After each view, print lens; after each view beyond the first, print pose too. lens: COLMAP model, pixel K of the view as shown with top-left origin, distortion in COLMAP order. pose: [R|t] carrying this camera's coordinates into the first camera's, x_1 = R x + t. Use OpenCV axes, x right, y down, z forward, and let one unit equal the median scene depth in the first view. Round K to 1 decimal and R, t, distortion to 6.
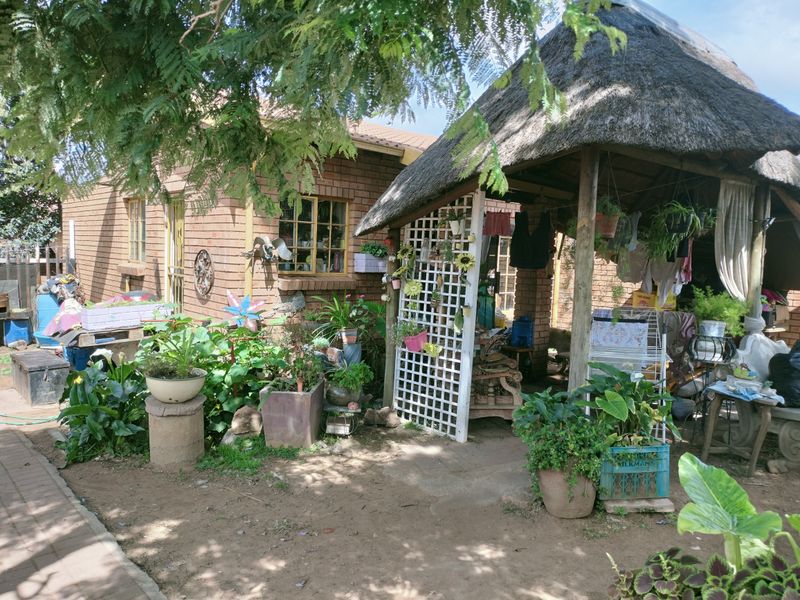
lens RADIAL K [[589.0, 0, 398.4], [0, 589.0, 313.0], [0, 0, 1]] dist [0.027321, -0.052641]
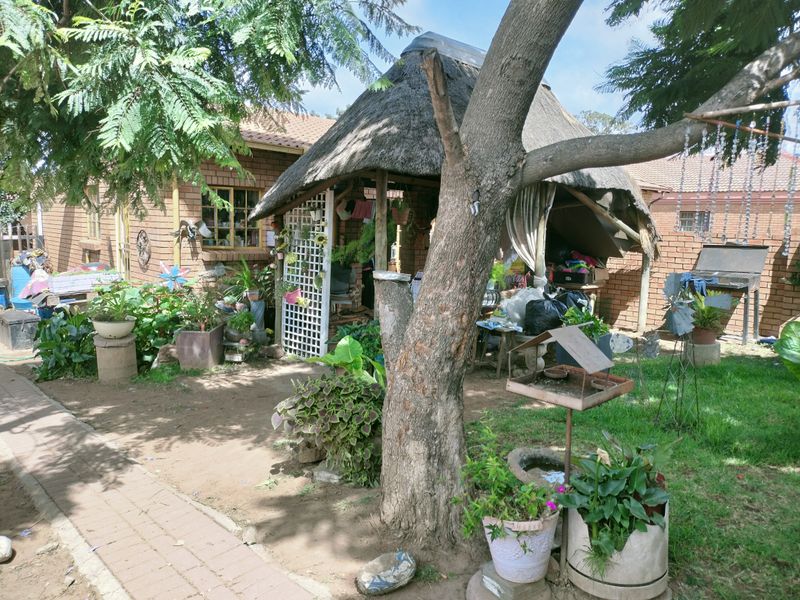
lens RADIAL K [[590.6, 0, 424.4], [0, 590.6, 314.9], [0, 0, 1]] dist [-0.011670, -0.009526]
pose [[0.997686, -0.014432, 0.066447, 0.236959], [0.010703, 0.998366, 0.056137, 0.015312], [-0.067149, -0.055296, 0.996210, -0.404940]]
